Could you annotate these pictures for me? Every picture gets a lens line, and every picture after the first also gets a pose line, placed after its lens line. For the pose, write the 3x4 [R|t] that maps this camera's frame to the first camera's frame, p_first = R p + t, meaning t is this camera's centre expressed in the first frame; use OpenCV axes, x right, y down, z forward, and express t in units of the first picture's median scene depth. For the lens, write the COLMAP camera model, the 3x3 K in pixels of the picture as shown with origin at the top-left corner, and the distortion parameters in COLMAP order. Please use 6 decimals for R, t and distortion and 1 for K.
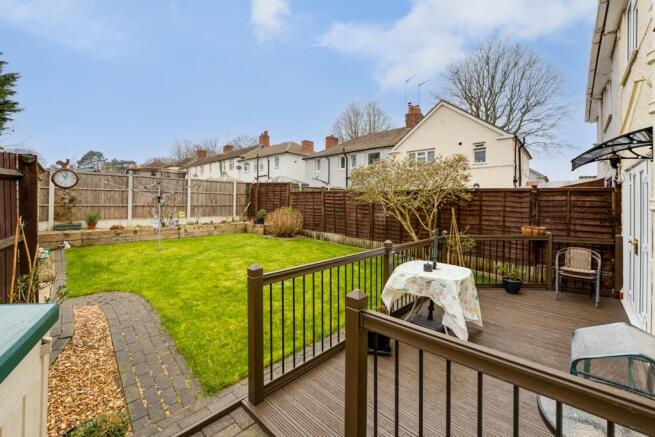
lens RADIAL K [[275.1, 0, 327.0], [0, 275.1, 210.2], [0, 0, 1]] dist [-0.001639, -0.000061]
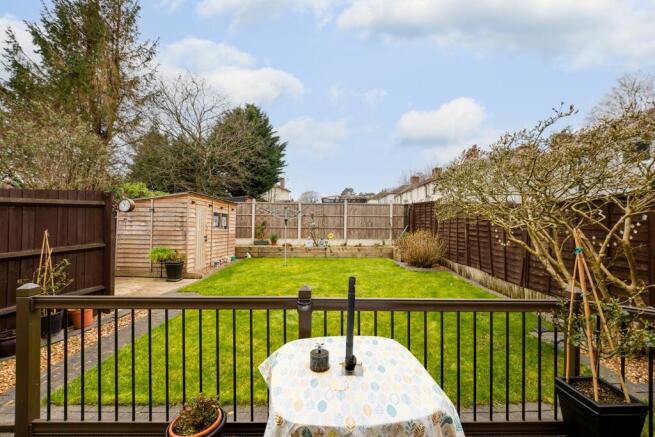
lens RADIAL K [[272.5, 0, 327.7], [0, 272.5, 227.7], [0, 0, 1]] dist [0.001912, 0.000517]
pose [[0.696127, 0.002694, -0.717913, 0.245690], [-0.021382, 0.999627, -0.016982, 0.000919], [0.717600, 0.027172, 0.695925, 0.240223]]
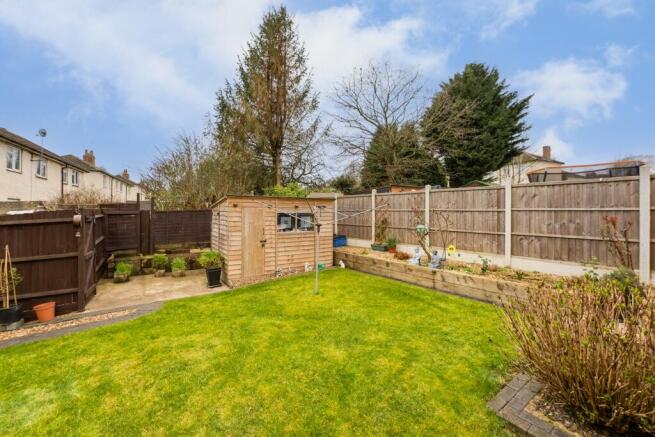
lens RADIAL K [[270.1, 0, 329.3], [0, 270.1, 216.3], [0, 0, 1]] dist [-0.017512, -0.000092]
pose [[-0.180299, 0.017774, -0.983451, 0.089918], [-0.019730, 0.999570, 0.021683, -0.065228], [0.983414, 0.023313, -0.179870, 0.856900]]
